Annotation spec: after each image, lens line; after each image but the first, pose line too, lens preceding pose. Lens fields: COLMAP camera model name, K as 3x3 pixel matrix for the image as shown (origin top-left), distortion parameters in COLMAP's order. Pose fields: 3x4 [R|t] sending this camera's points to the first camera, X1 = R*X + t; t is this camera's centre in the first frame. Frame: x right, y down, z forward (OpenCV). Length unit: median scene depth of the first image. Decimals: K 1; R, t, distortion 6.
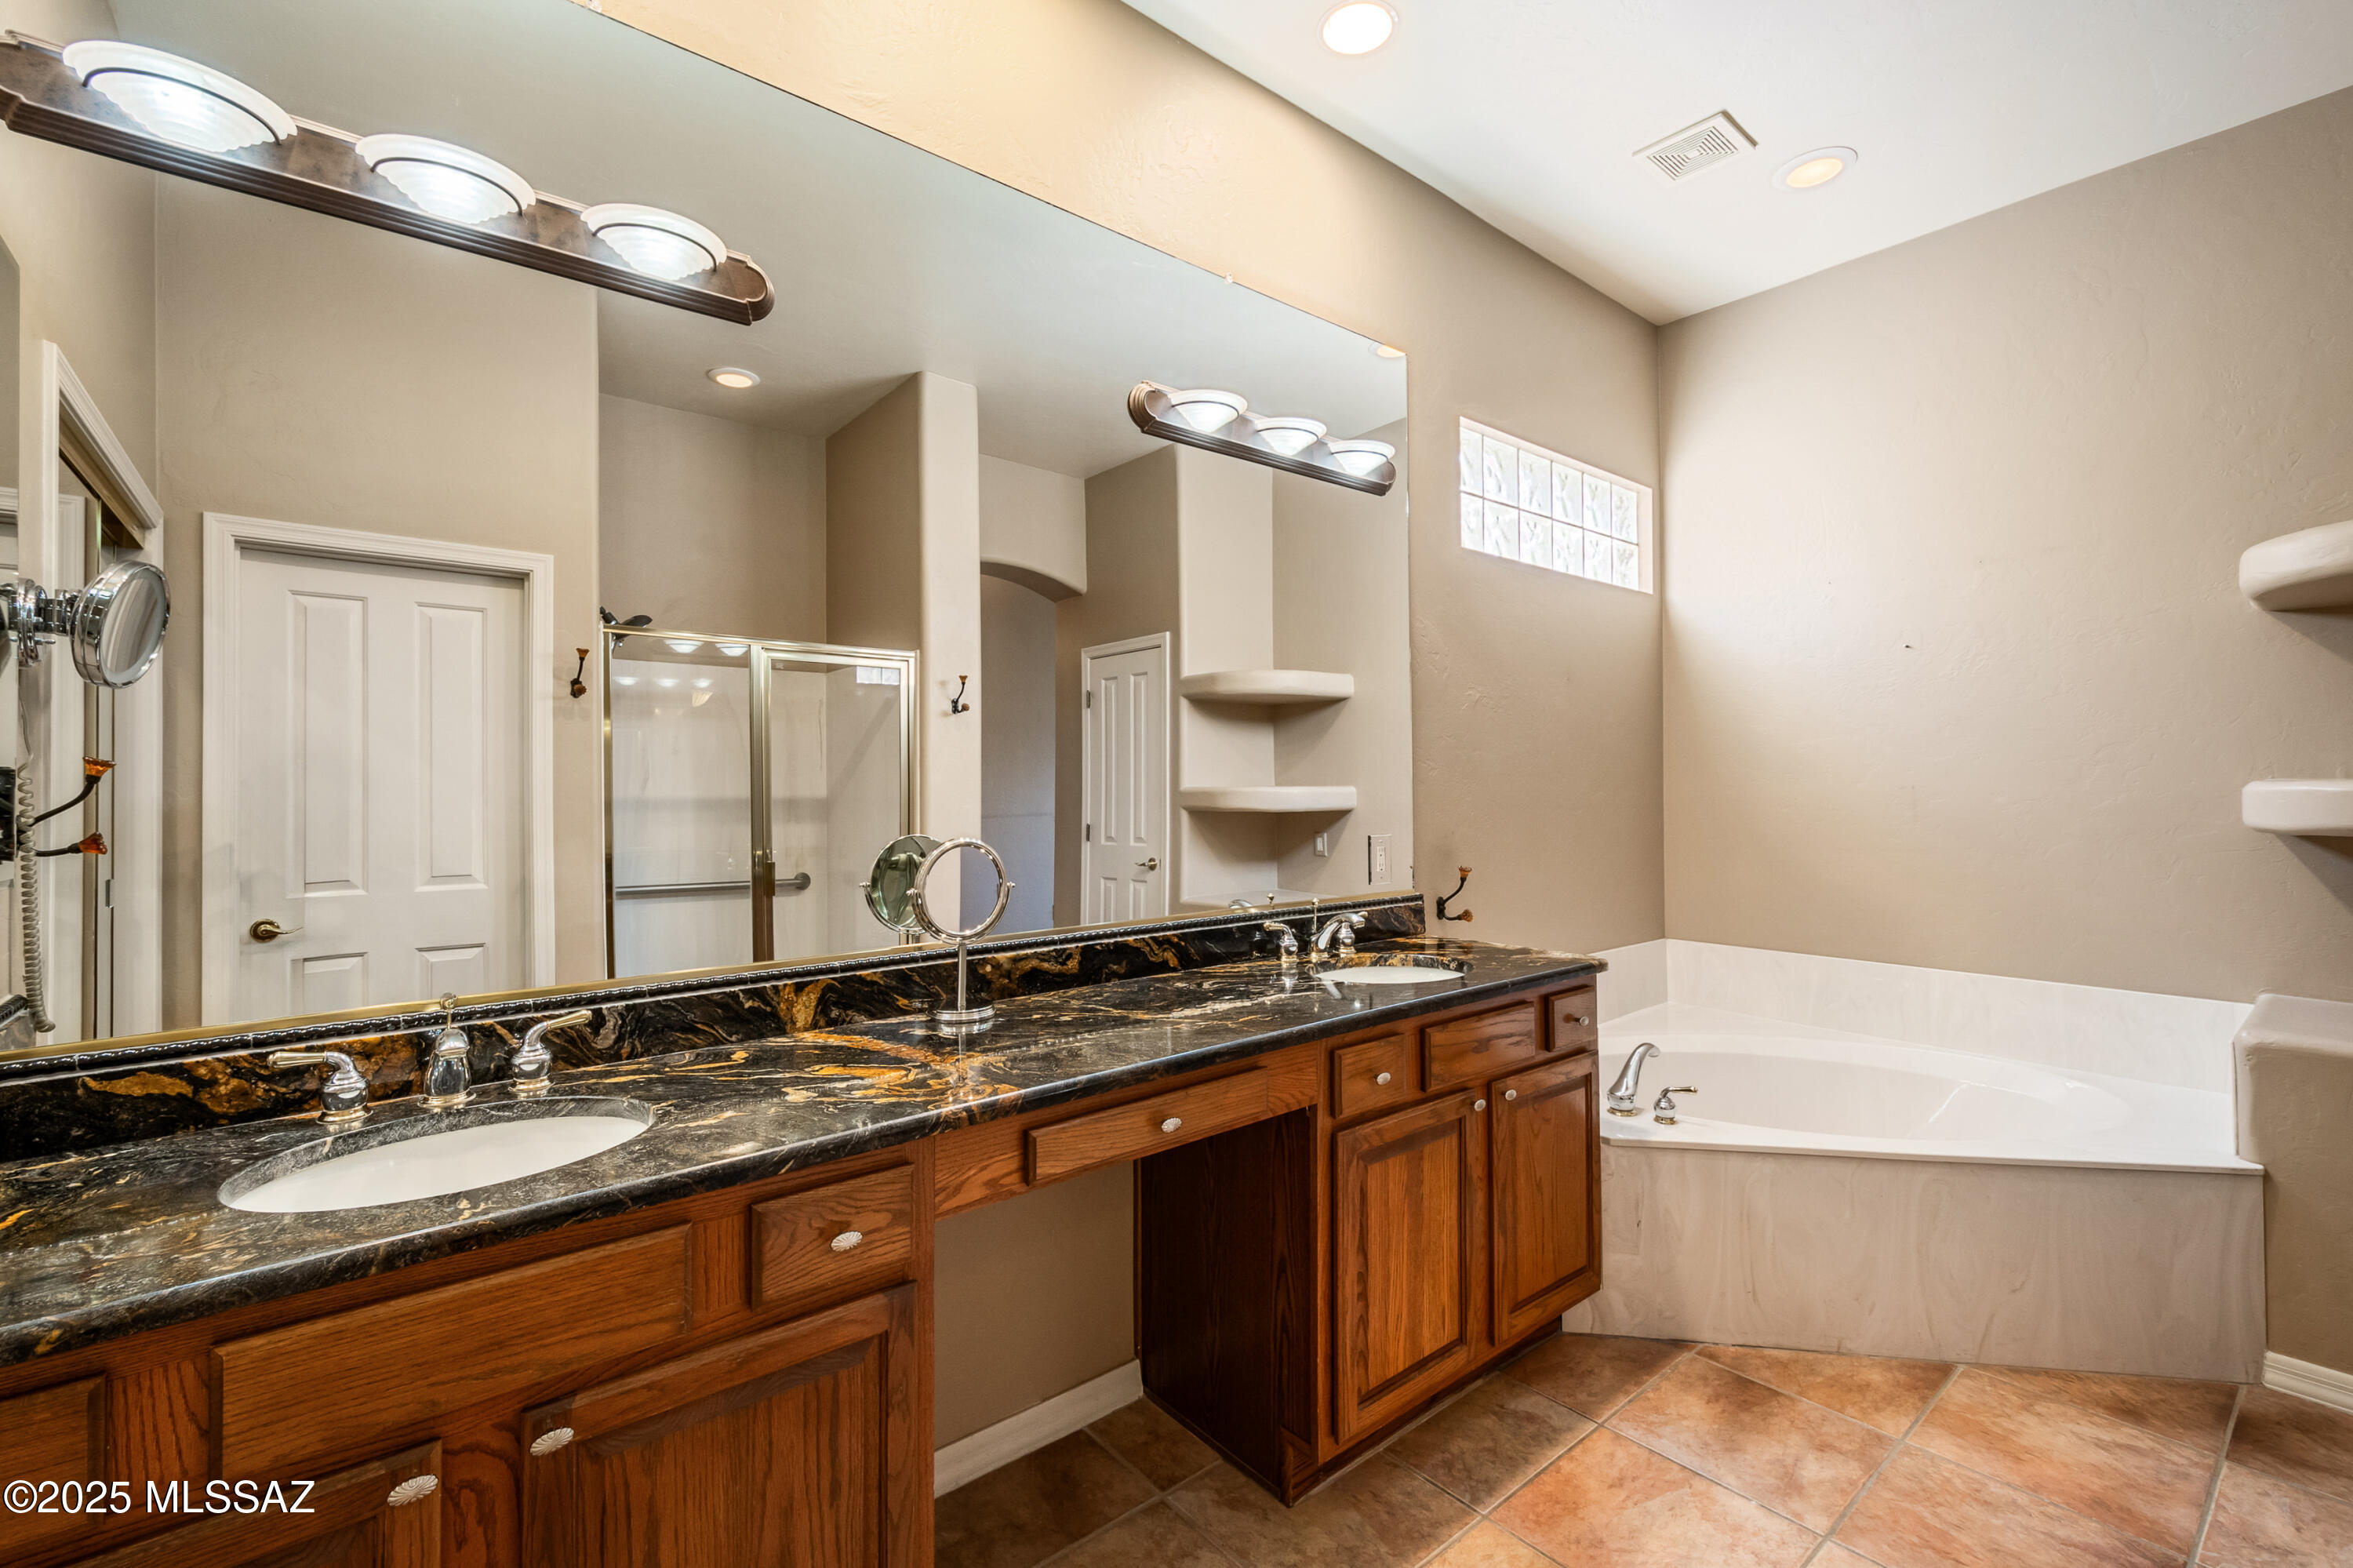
lens RADIAL K [[1010.7, 0, 1176.5], [0, 1010.7, 784.0], [0, 0, 1]] dist [0.001027, 0.000651]
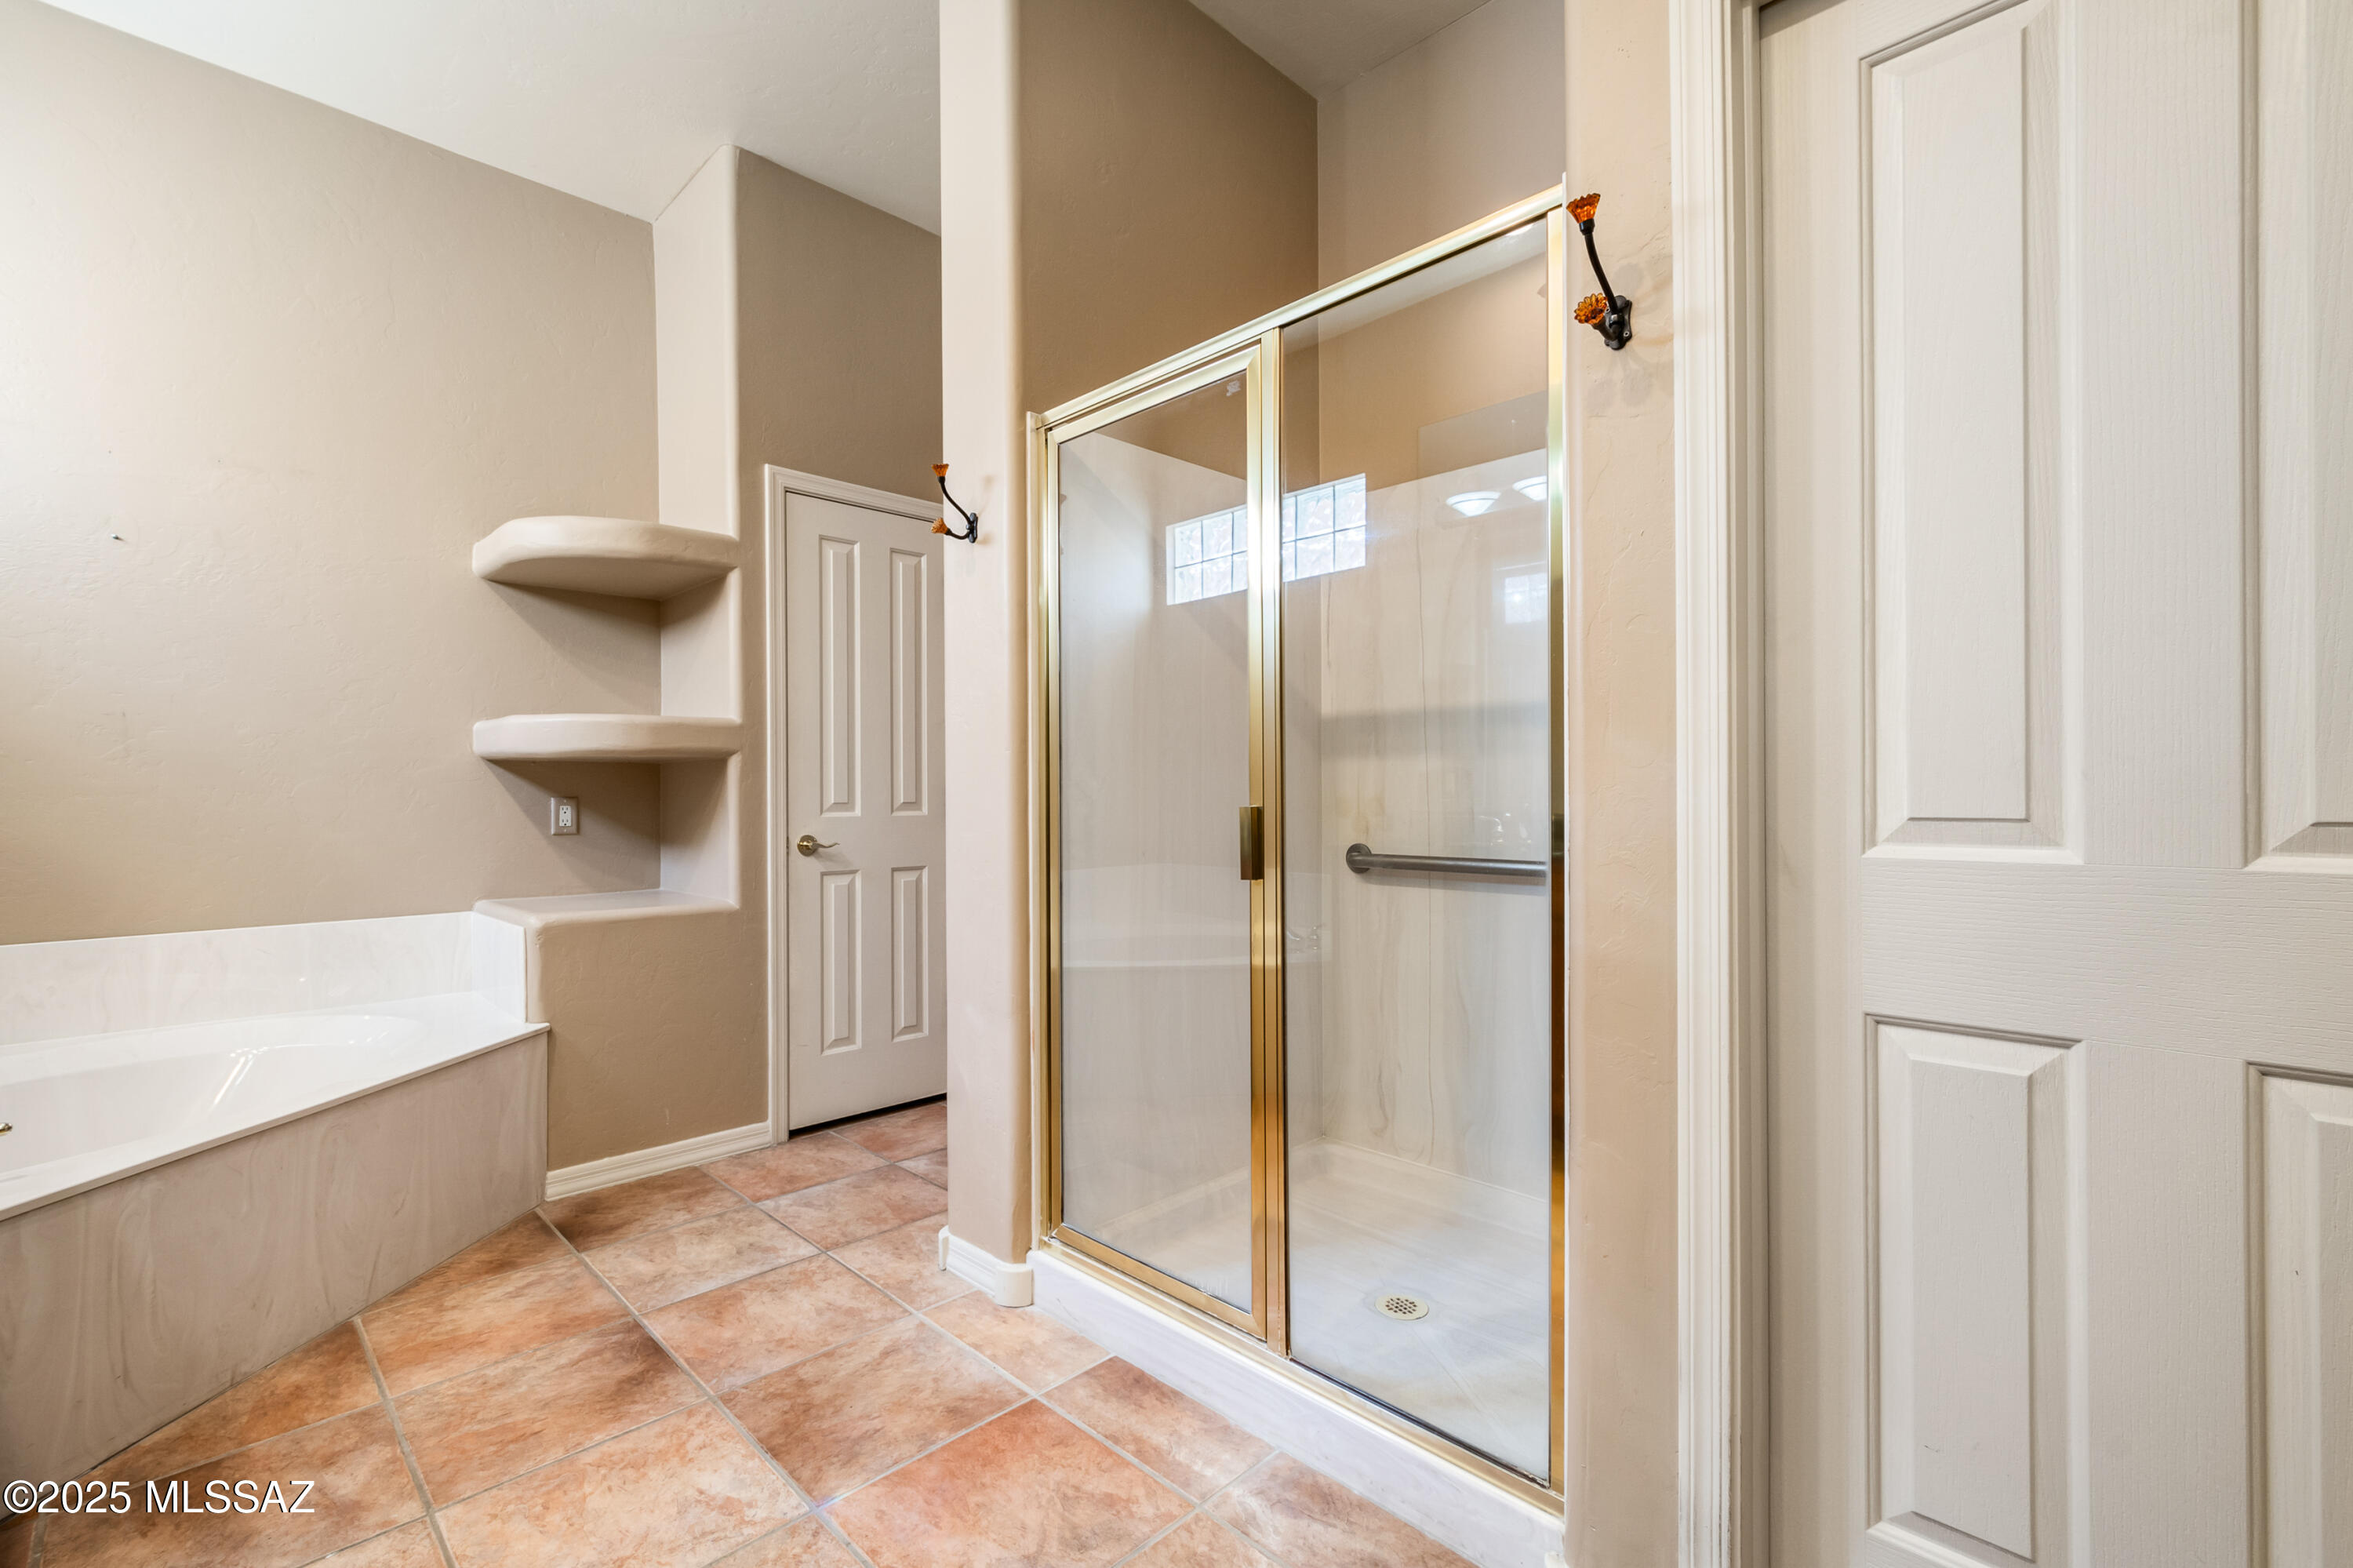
lens RADIAL K [[1020.5, 0, 1177.0], [0, 1020.5, 796.2], [0, 0, 1]] dist [-0.000584, -0.000167]
pose [[-0.091707, 0.000603, 0.995786, -0.236252], [-0.003132, 0.999995, -0.000894, 0.099542], [-0.995781, -0.003200, -0.091705, 0.353155]]
